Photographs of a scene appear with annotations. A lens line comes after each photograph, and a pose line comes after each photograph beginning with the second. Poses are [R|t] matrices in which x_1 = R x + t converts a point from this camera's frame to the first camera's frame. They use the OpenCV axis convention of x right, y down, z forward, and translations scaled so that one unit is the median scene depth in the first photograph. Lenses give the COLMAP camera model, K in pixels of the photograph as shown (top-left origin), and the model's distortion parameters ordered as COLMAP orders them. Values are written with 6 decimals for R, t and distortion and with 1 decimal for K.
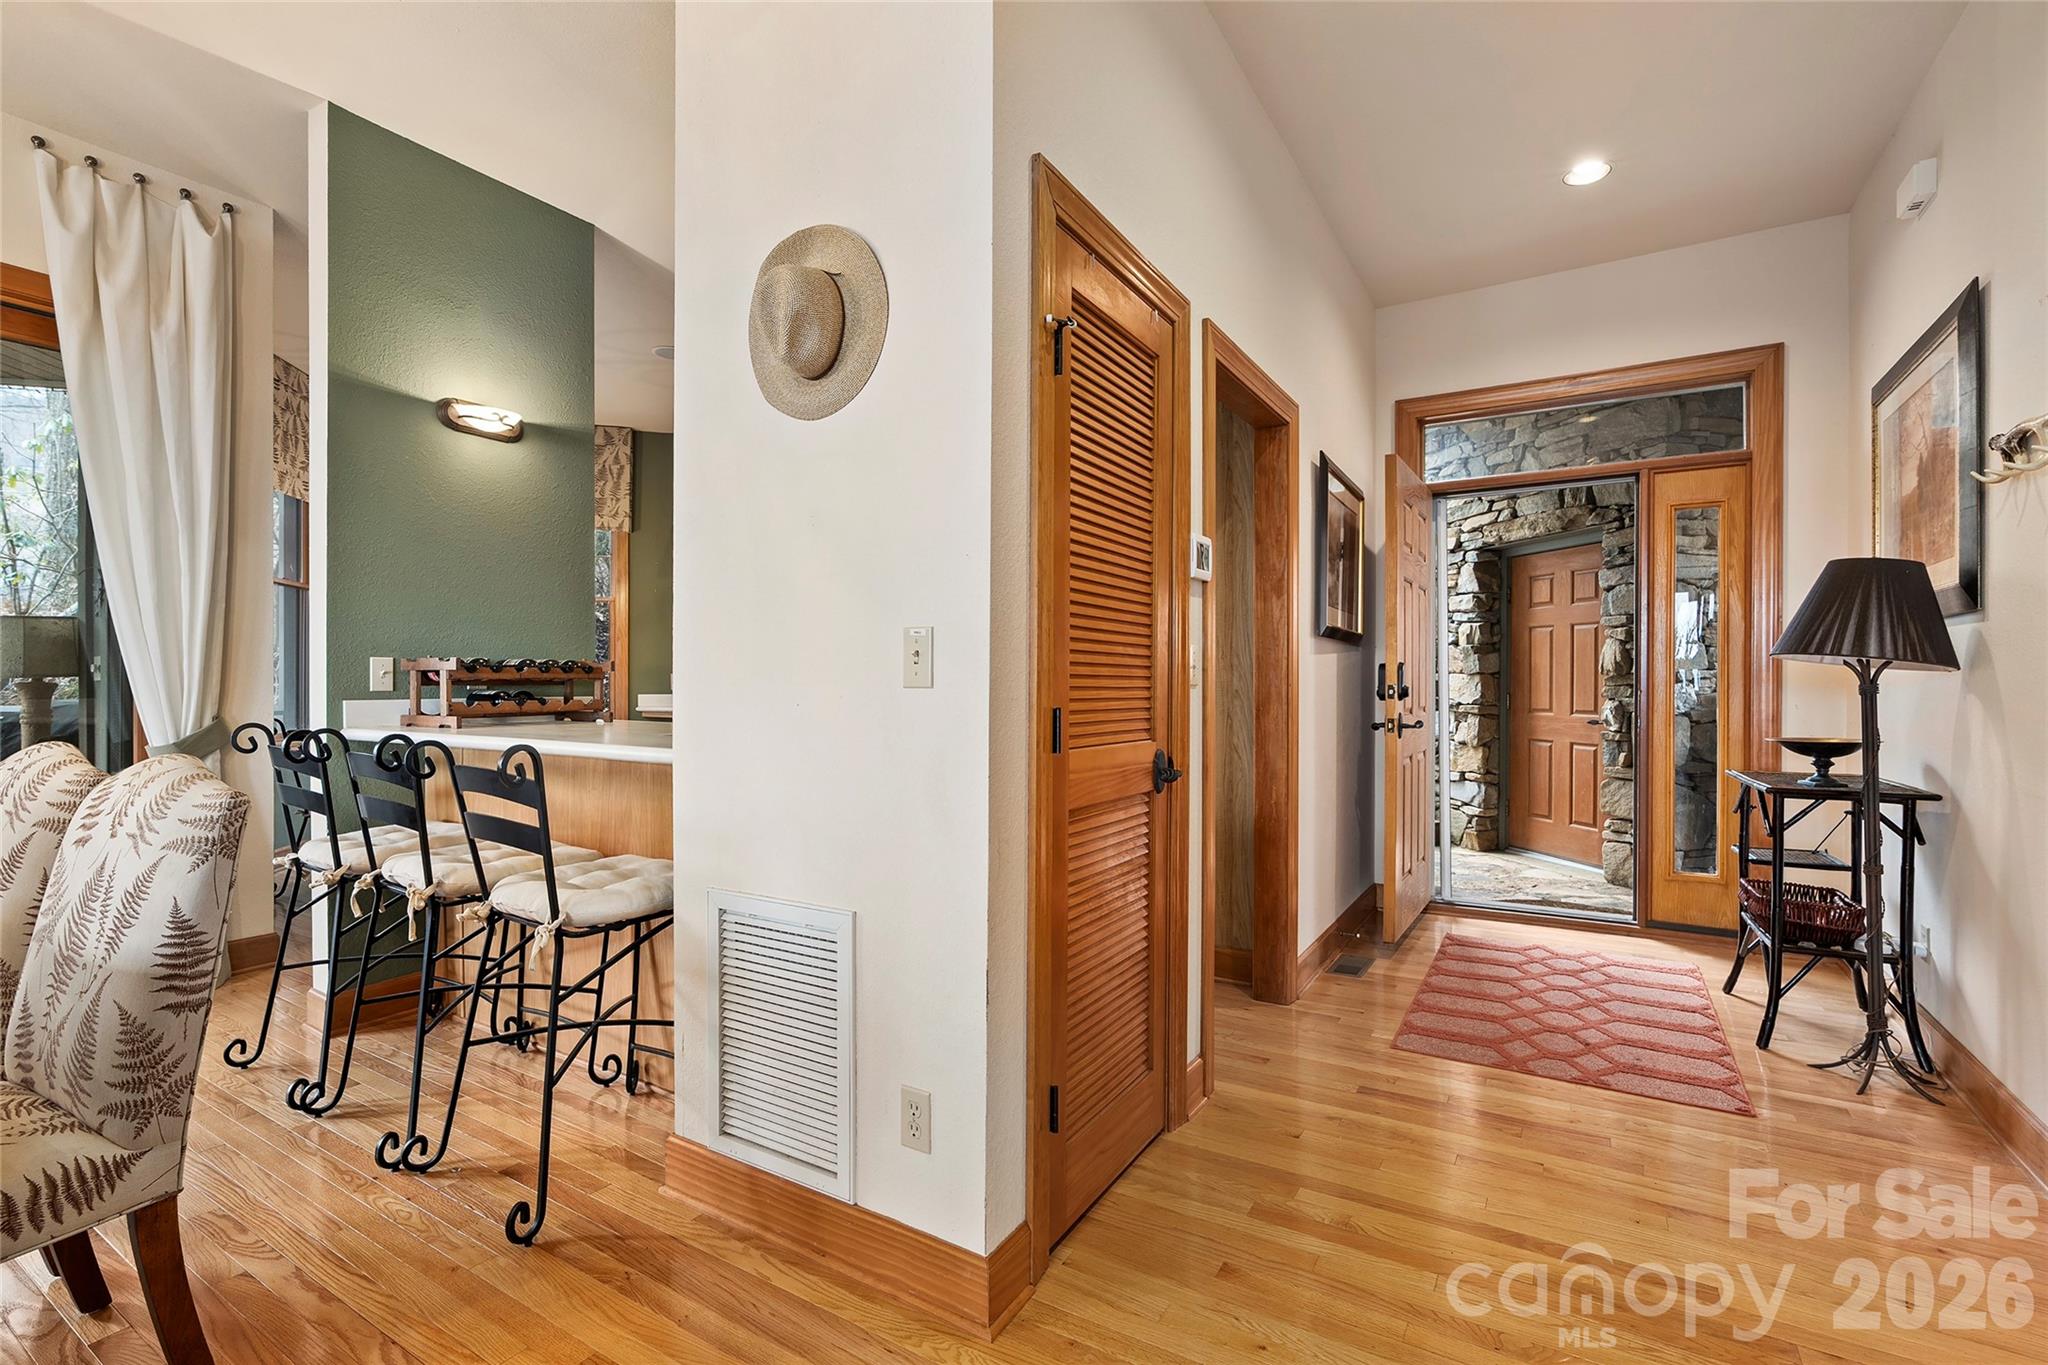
lens RADIAL K [[929.4, 0, 1020.9], [0, 929.4, 685.5], [0, 0, 1]] dist [-0.009079, 0.002511]
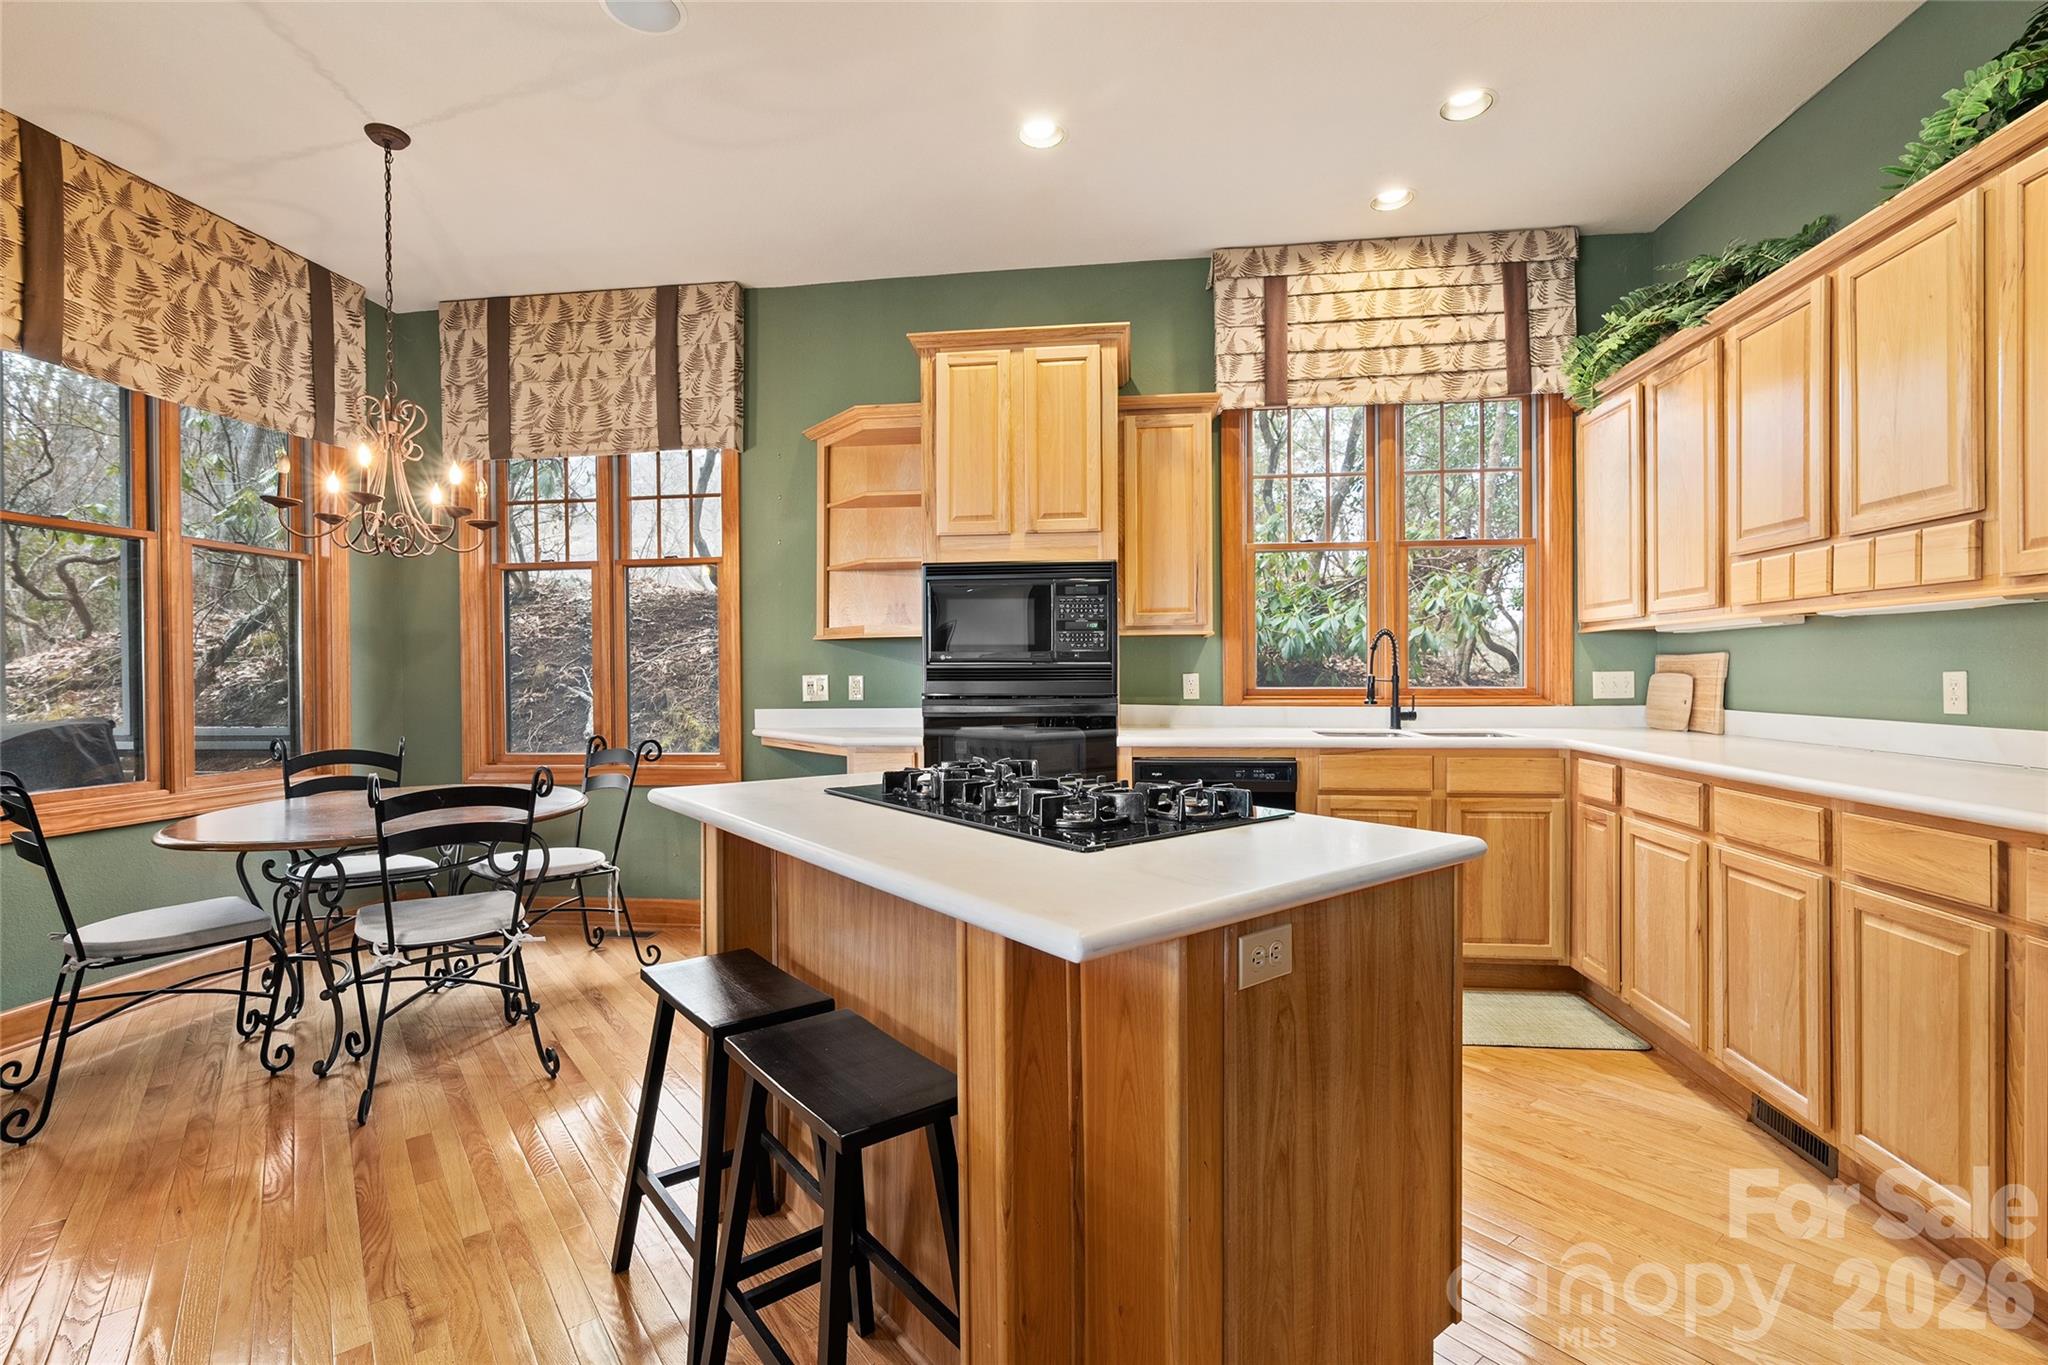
lens RADIAL K [[929.4, 0, 1016.1], [0, 929.4, 678.9], [0, 0, 1]] dist [-0.009079, 0.002511]
pose [[0.933171, -0.007397, -0.359356, -0.051883], [0.009651, 0.999943, 0.004480, -0.026635], [0.359303, -0.007649, 0.933190, 1.093172]]
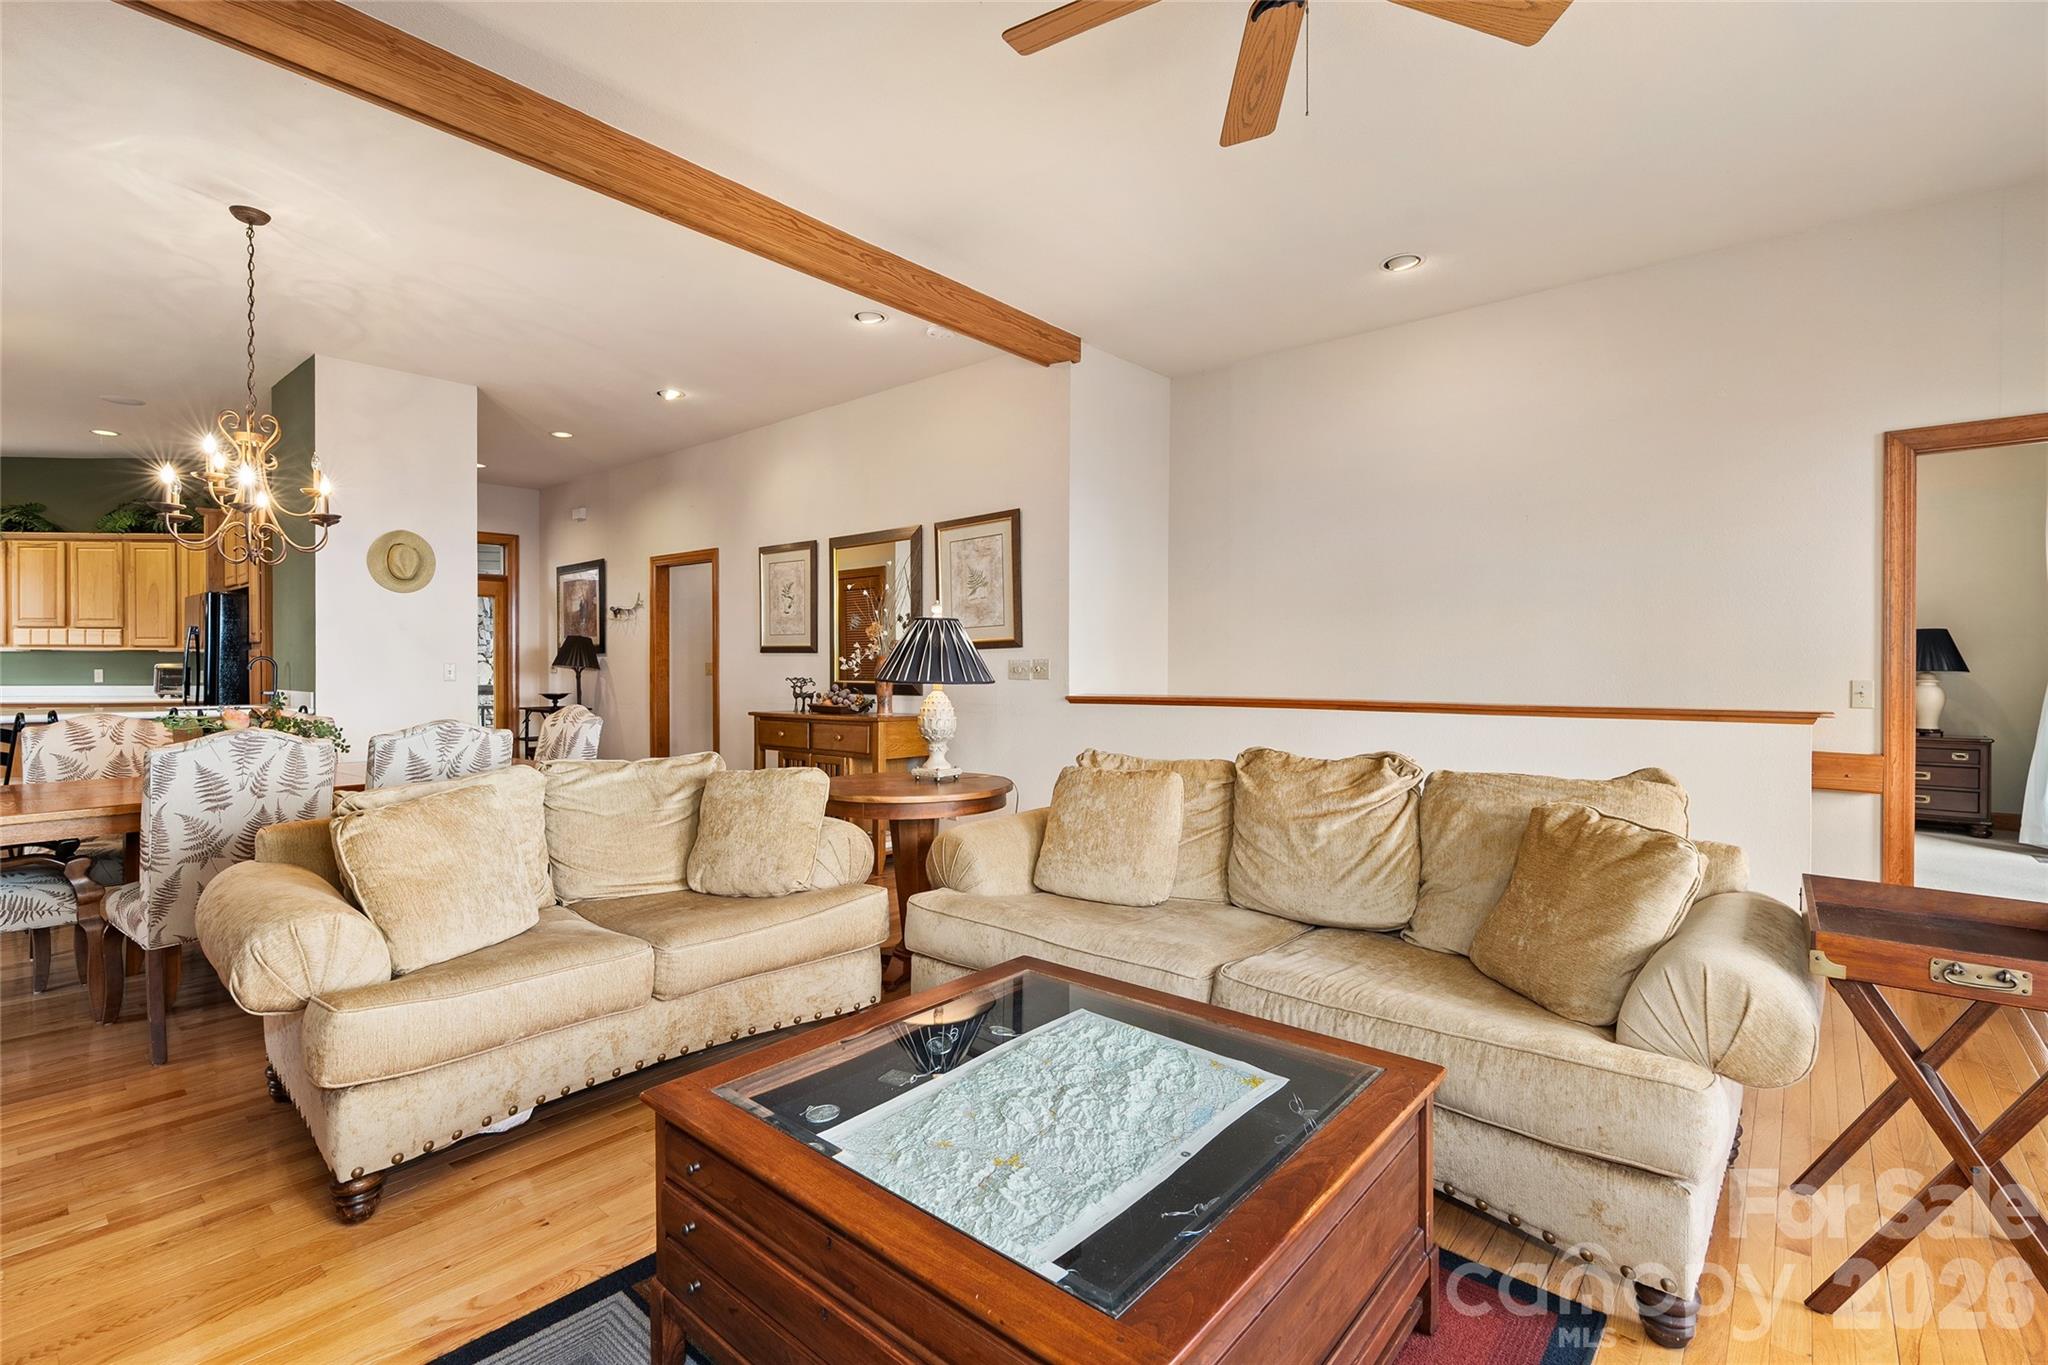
lens RADIAL K [[929.4, 0, 1005.3], [0, 929.4, 680.8], [0, 0, 1]] dist [-0.009079, 0.002511]
pose [[0.173437, -0.019590, 0.984650, -1.754990], [0.003265, 0.999808, 0.019316, -0.032195], [-0.984840, -0.000135, 0.173468, -0.901767]]
